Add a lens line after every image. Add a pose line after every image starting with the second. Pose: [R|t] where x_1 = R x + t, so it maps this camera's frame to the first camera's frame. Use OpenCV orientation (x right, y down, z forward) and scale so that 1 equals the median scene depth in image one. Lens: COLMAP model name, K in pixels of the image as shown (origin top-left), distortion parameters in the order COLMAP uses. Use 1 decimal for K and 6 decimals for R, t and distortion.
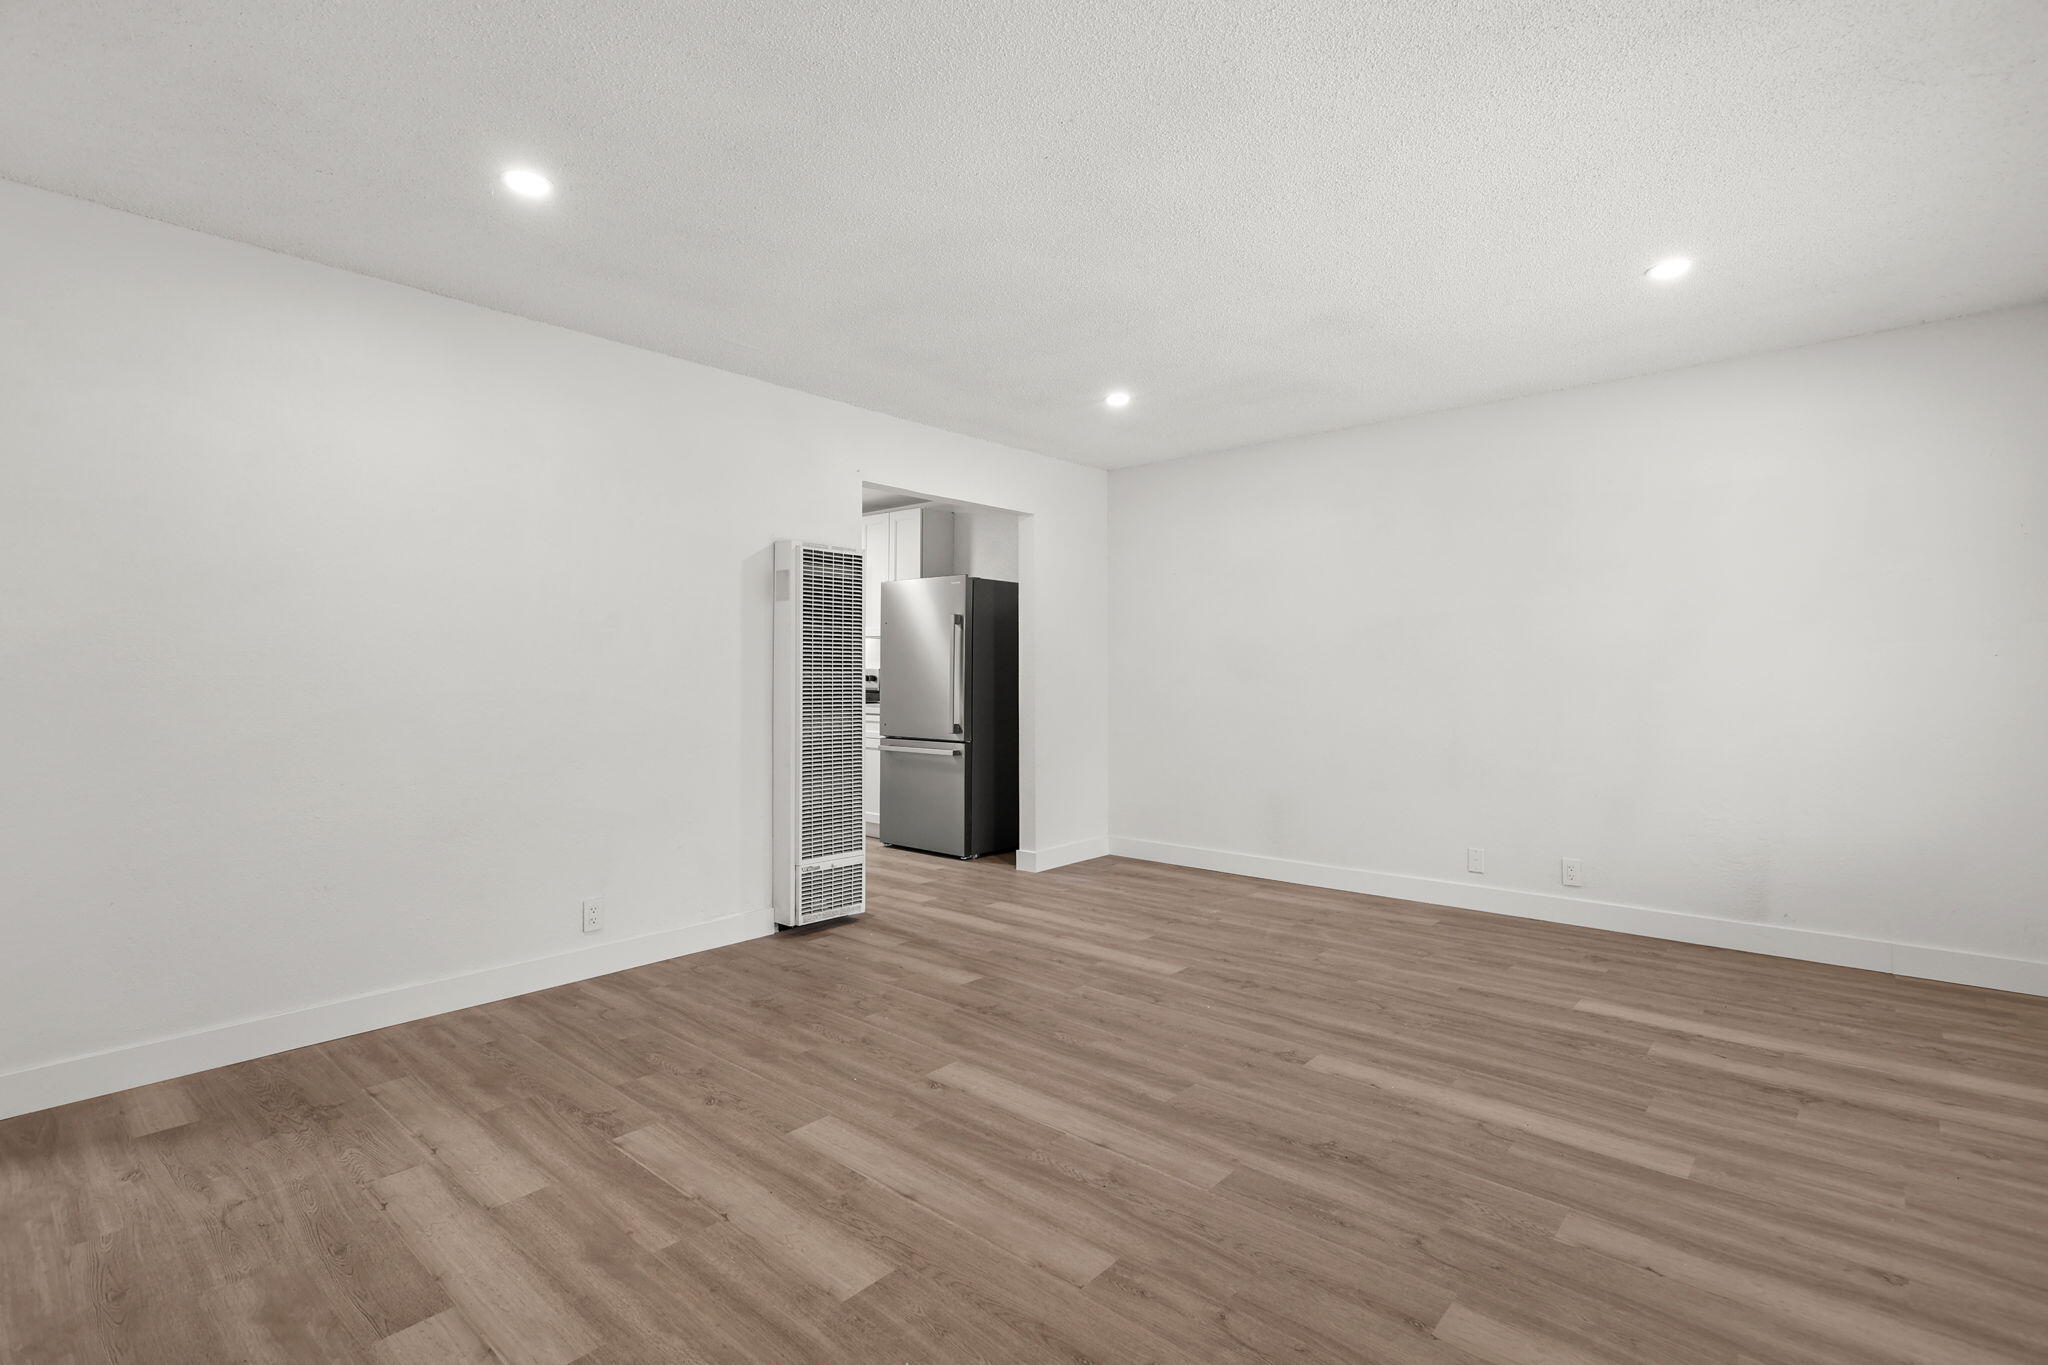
lens RADIAL K [[972.9, 0, 1023.4], [0, 972.9, 677.0], [0, 0, 1]] dist [0.001355, 0.002638]
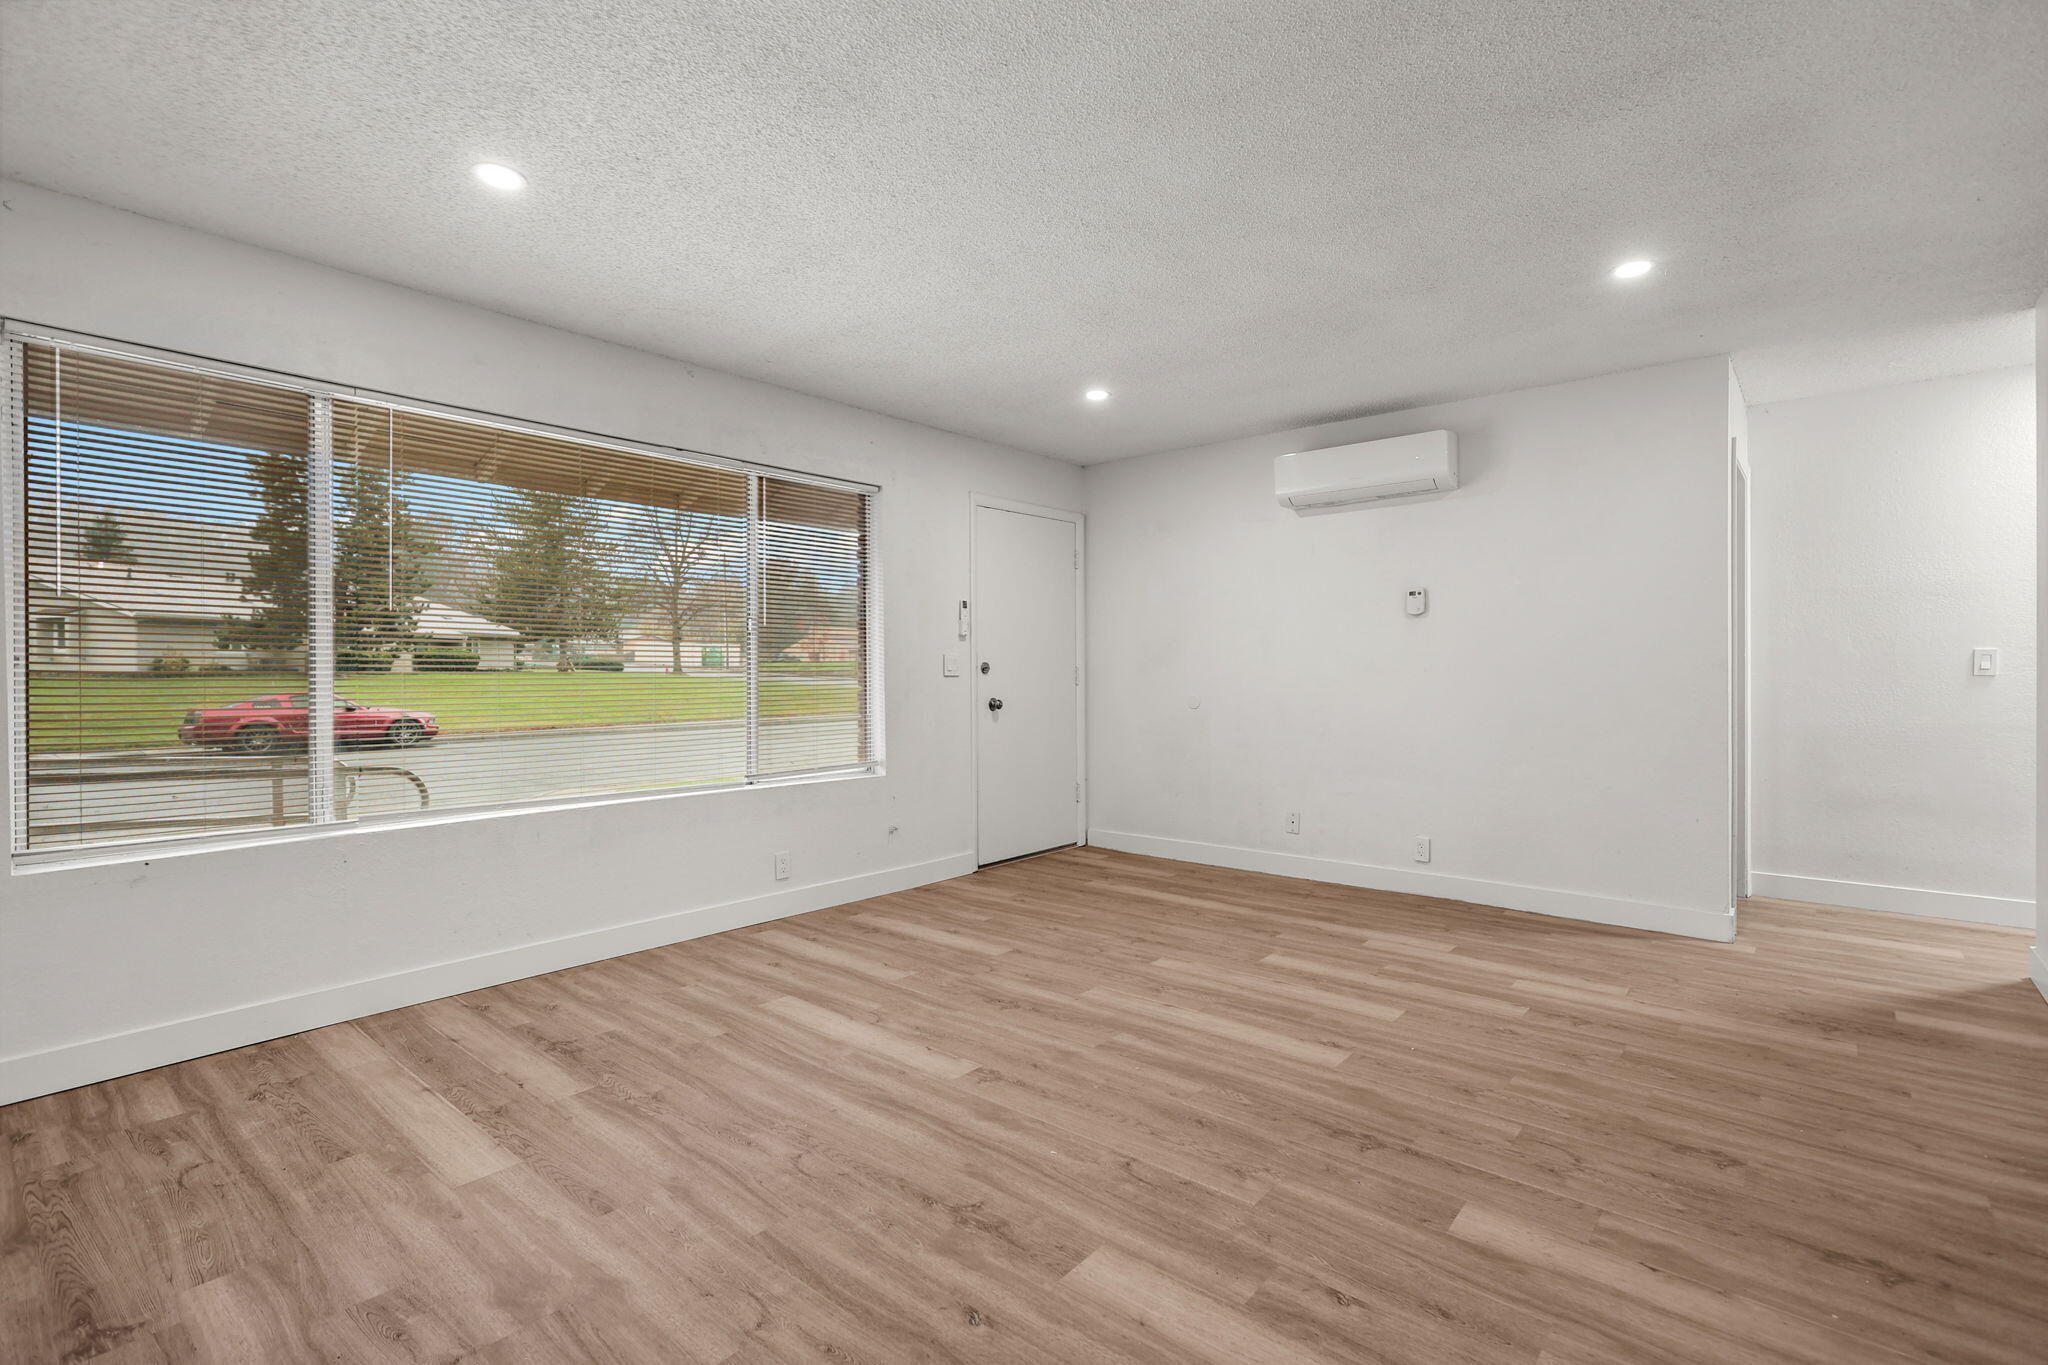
lens RADIAL K [[972.9, 0, 1032.9], [0, 972.9, 671.7], [0, 0, 1]] dist [0.001355, 0.002638]
pose [[-0.999427, 0.007232, -0.033076, 0.254439], [0.007051, 0.999960, 0.005582, -0.004993], [0.033115, 0.005346, -0.999437, 1.909319]]
